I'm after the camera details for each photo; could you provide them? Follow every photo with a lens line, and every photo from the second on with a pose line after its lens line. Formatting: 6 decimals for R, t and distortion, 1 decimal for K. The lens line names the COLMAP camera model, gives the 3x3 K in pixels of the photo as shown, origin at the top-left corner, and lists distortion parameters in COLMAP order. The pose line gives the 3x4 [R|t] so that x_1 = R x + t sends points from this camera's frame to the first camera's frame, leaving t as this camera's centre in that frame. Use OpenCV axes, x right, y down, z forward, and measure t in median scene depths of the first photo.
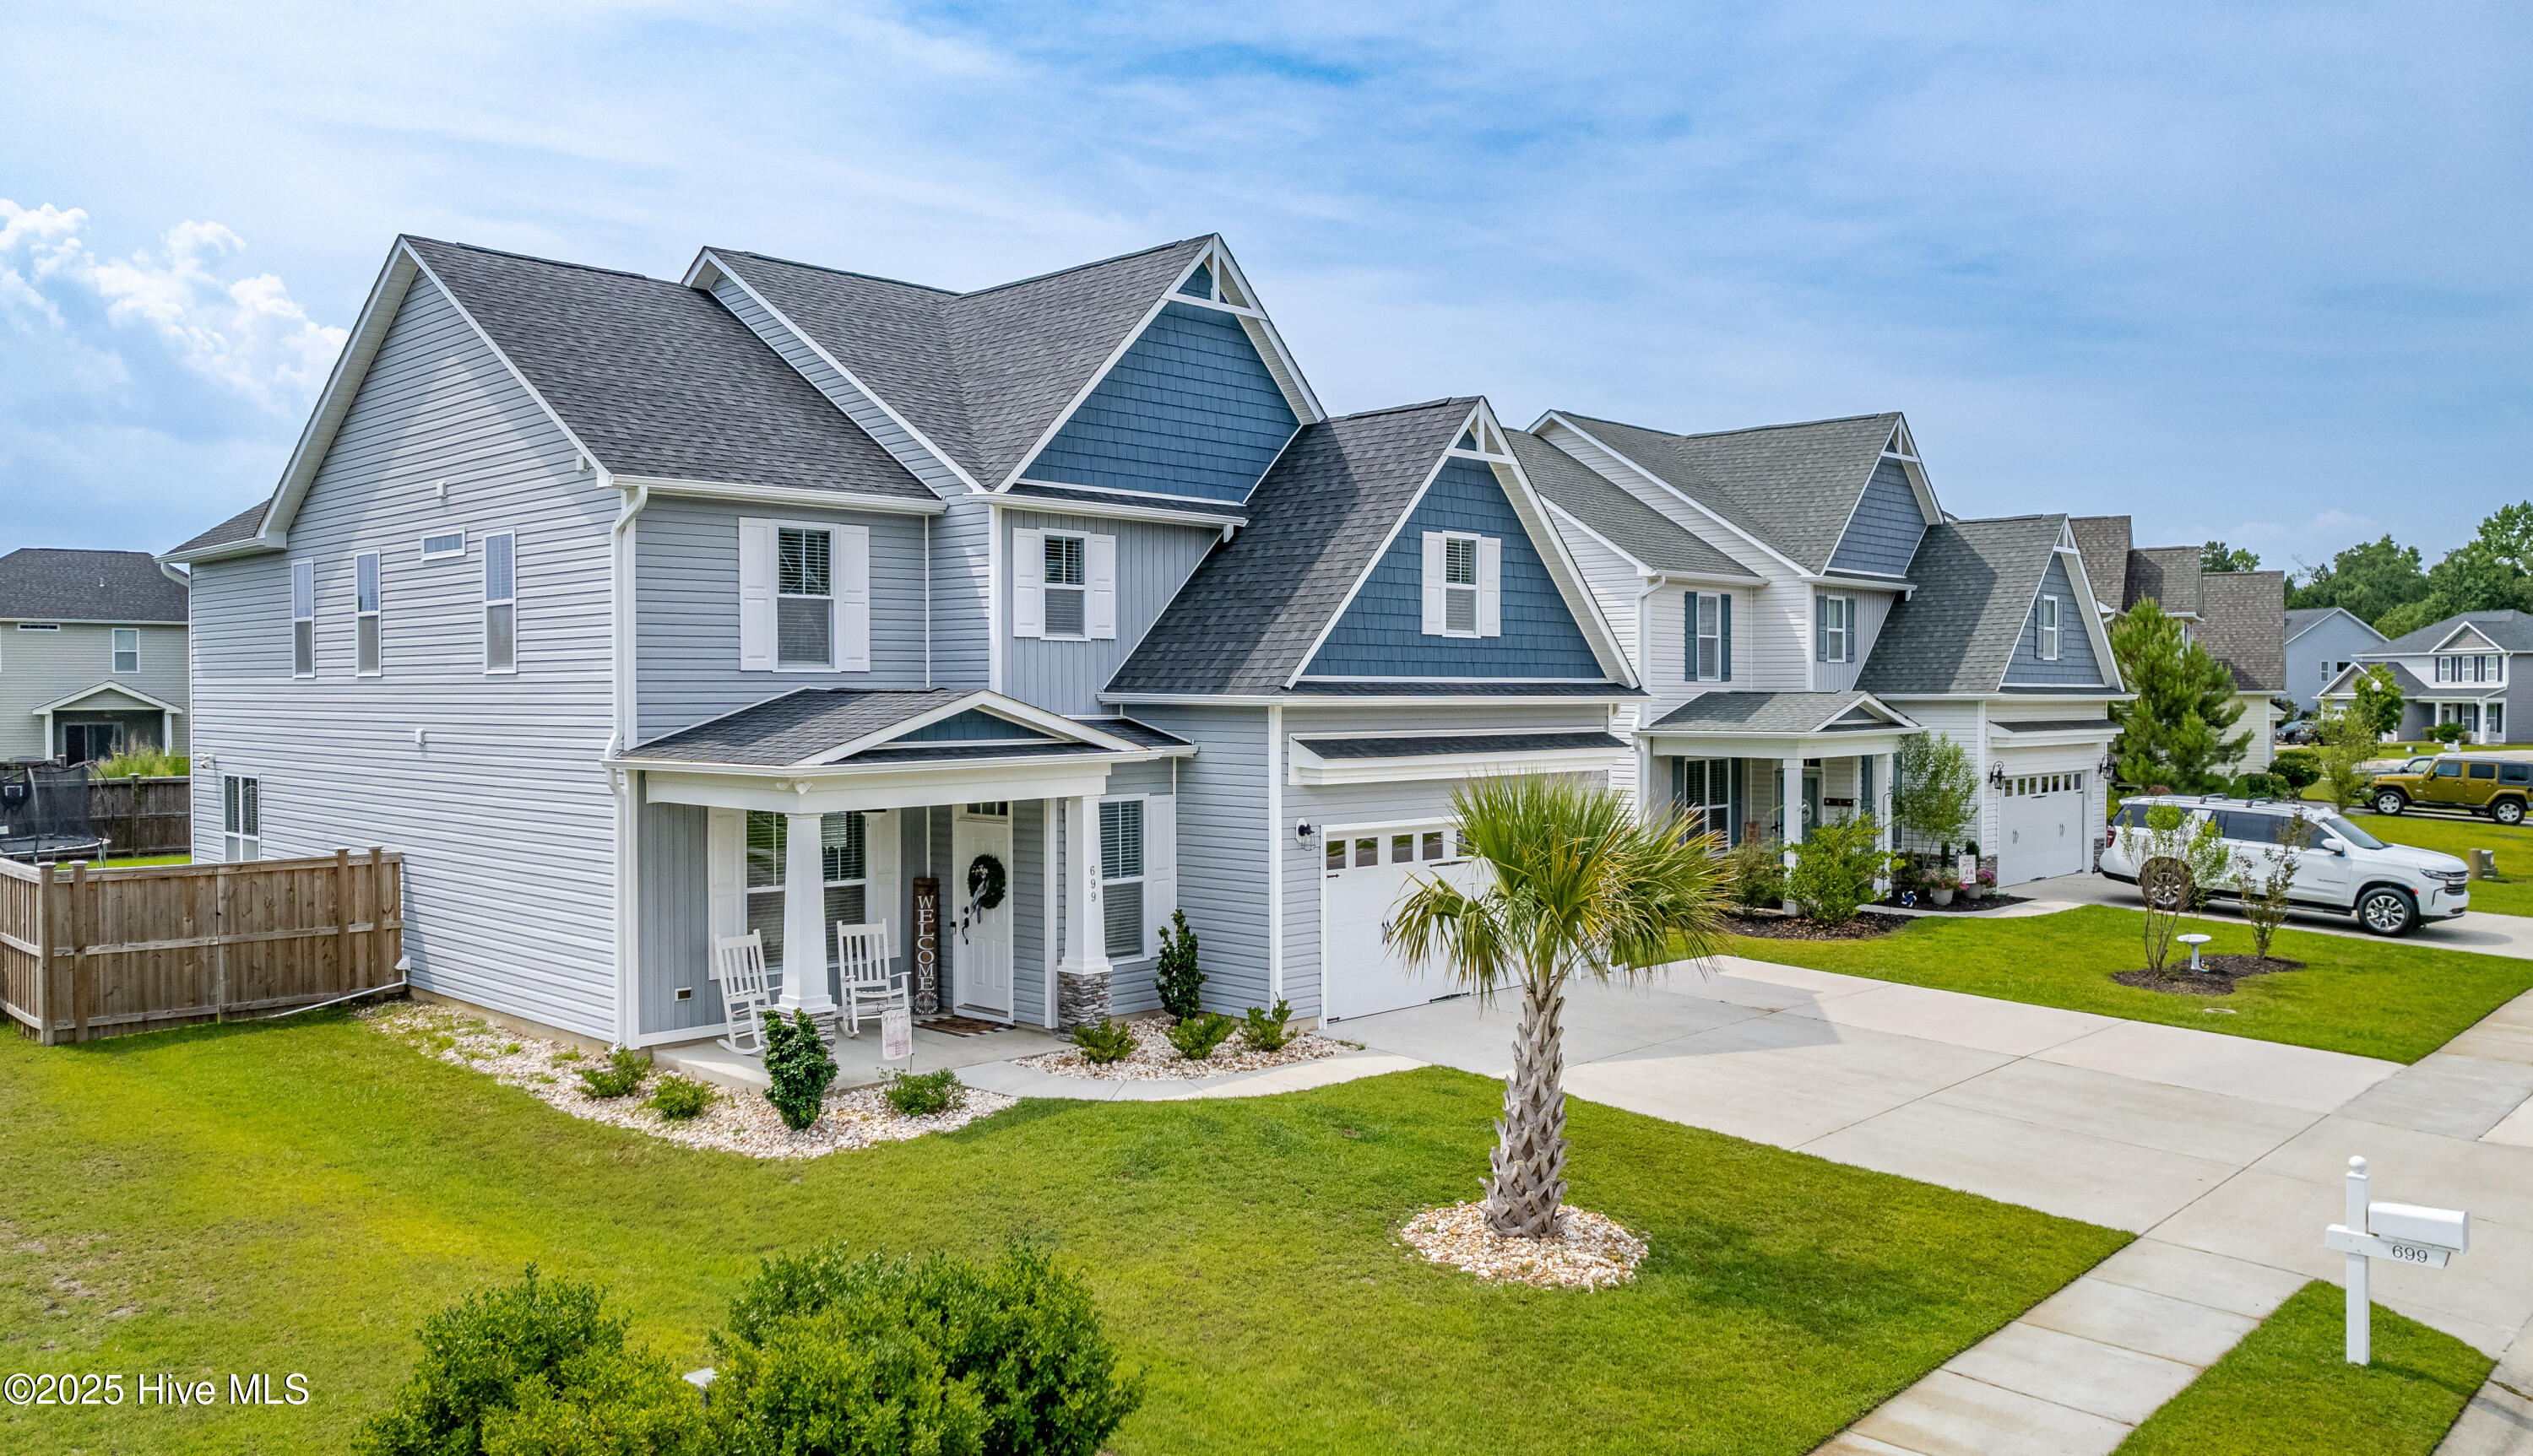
lens RADIAL K [[1783.3, 0, 1261.1], [0, 1783.3, 735.6], [0, 0, 1]] dist [-0.032533, -0.002018]
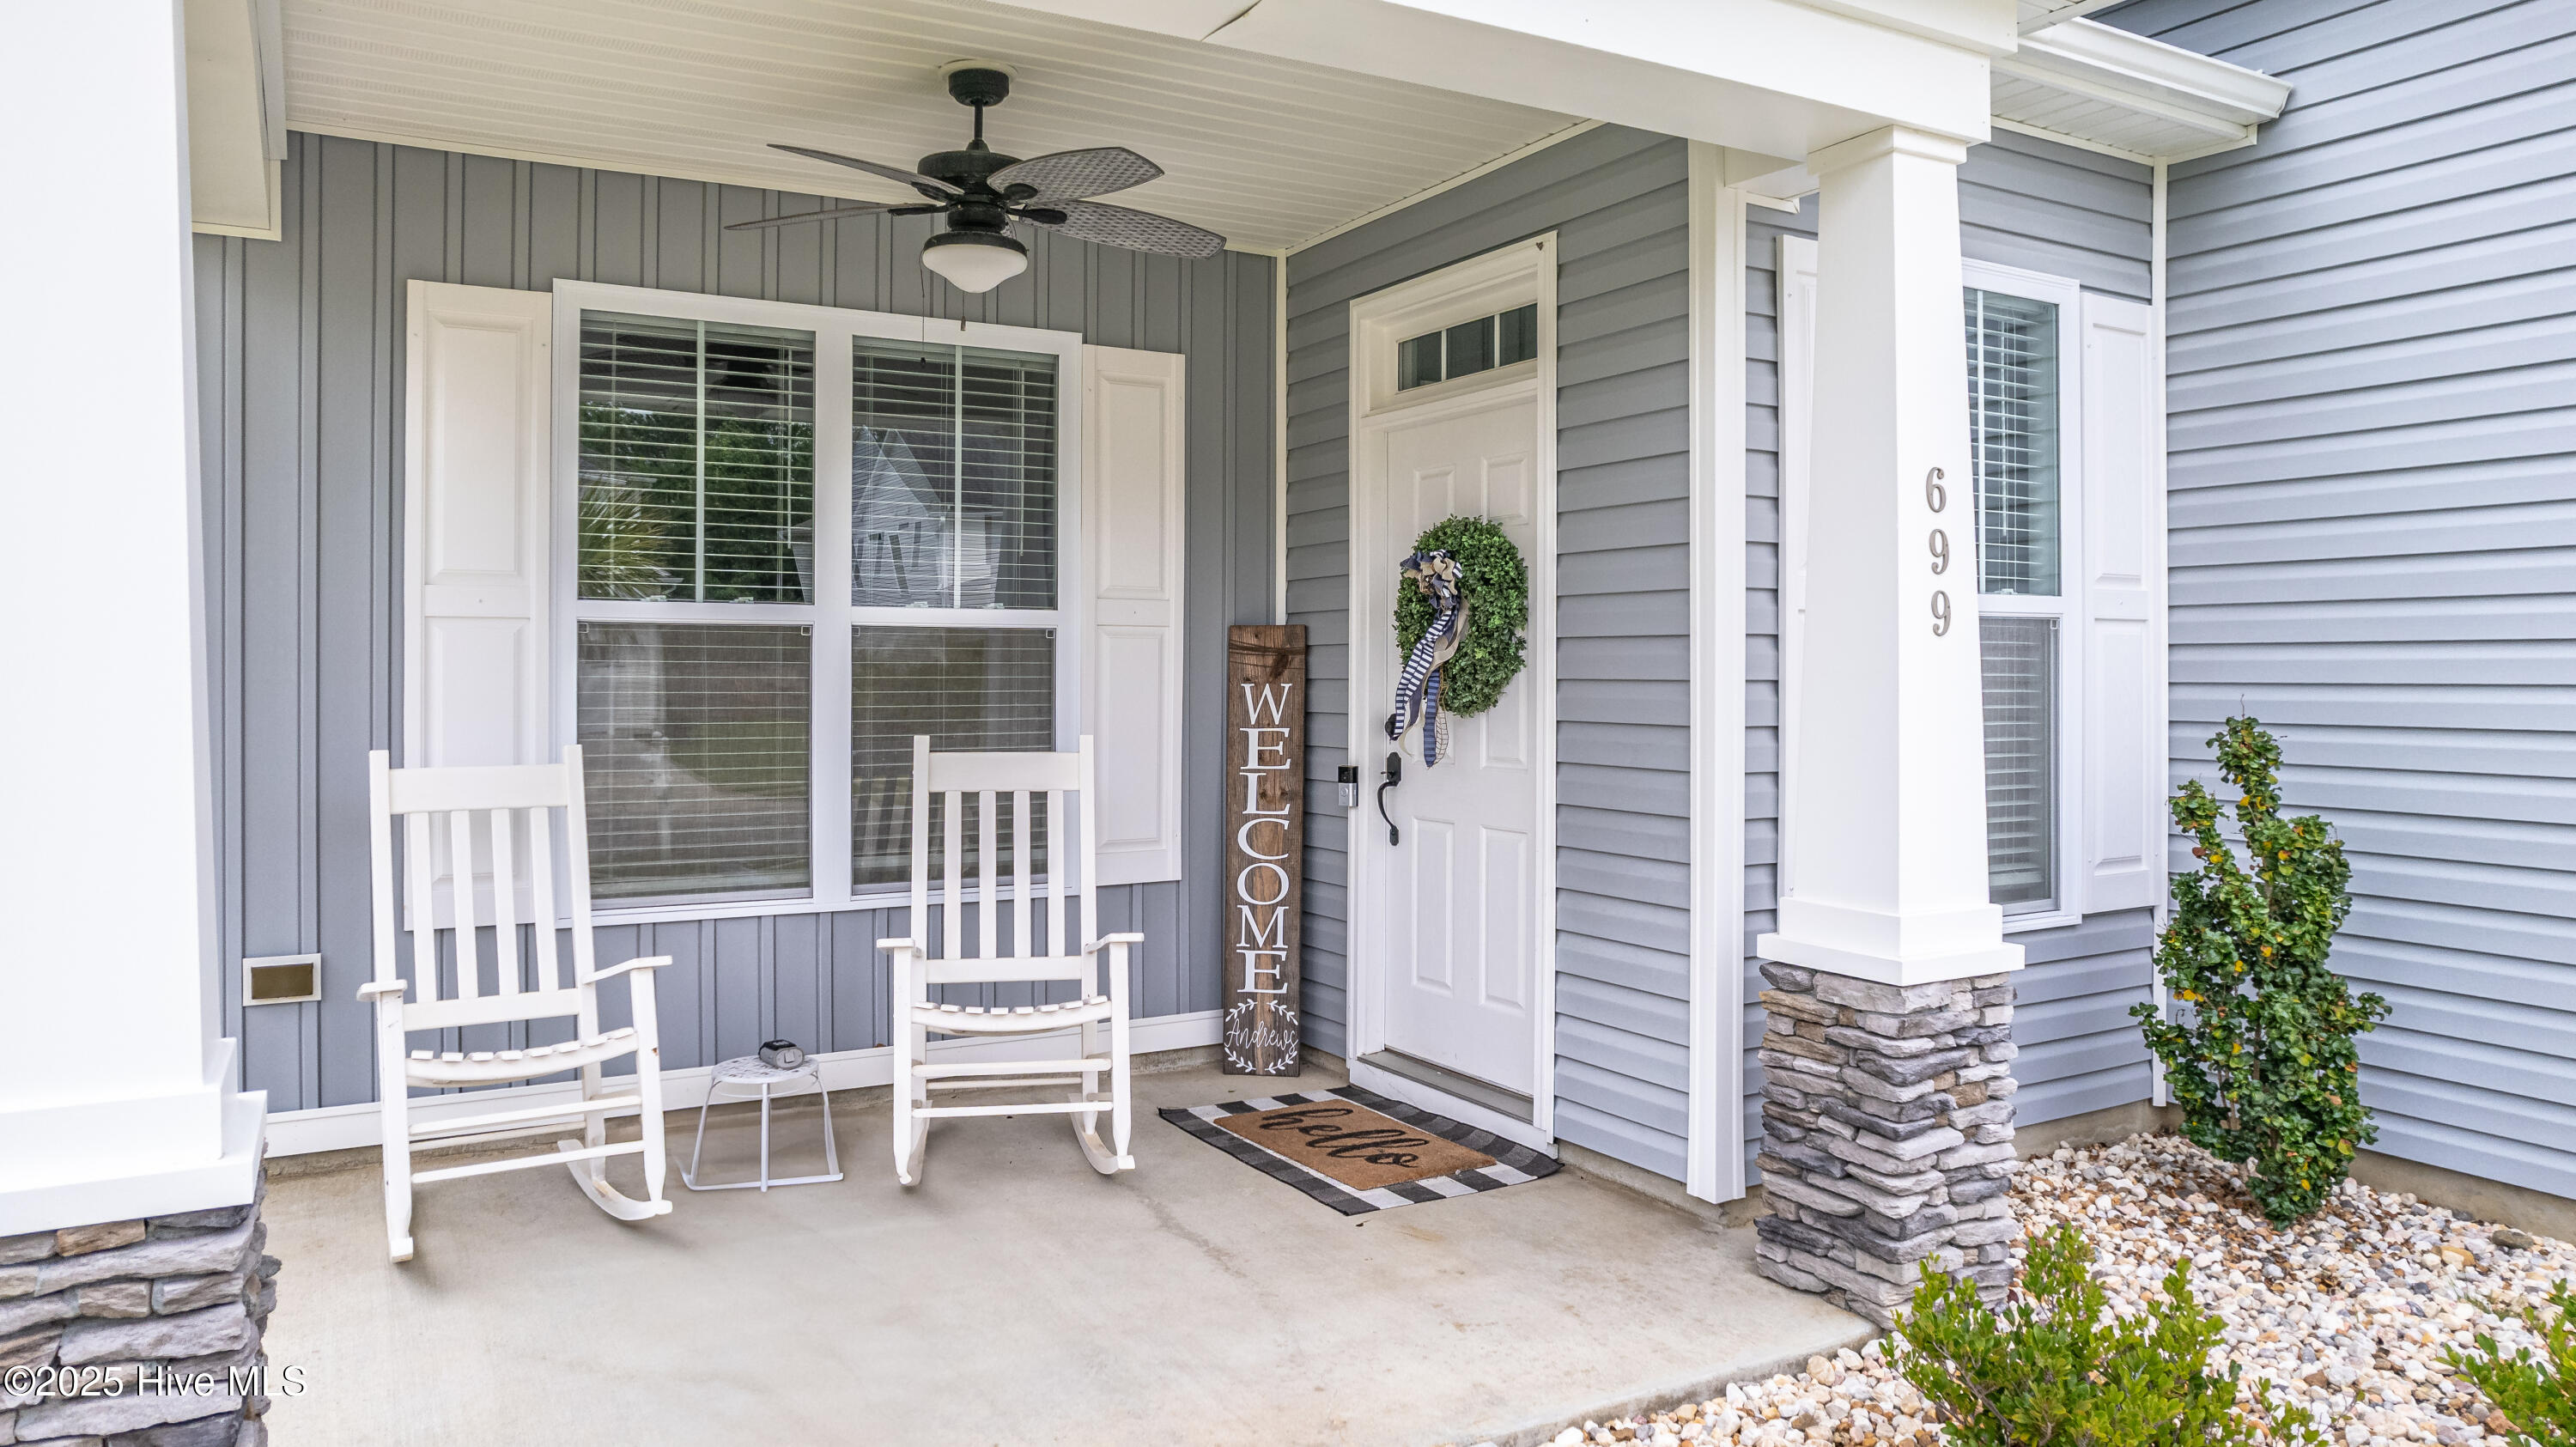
lens RADIAL K [[1692.4, 0, 1298.1], [0, 1692.4, 714.0], [0, 0, 1]] dist [-0.009017, -0.000673]
pose [[0.959268, 0.008672, -0.282363, -0.101764], [-0.007394, 0.999957, 0.005592, 0.093884], [0.282399, -0.003276, 0.959291, 0.725582]]
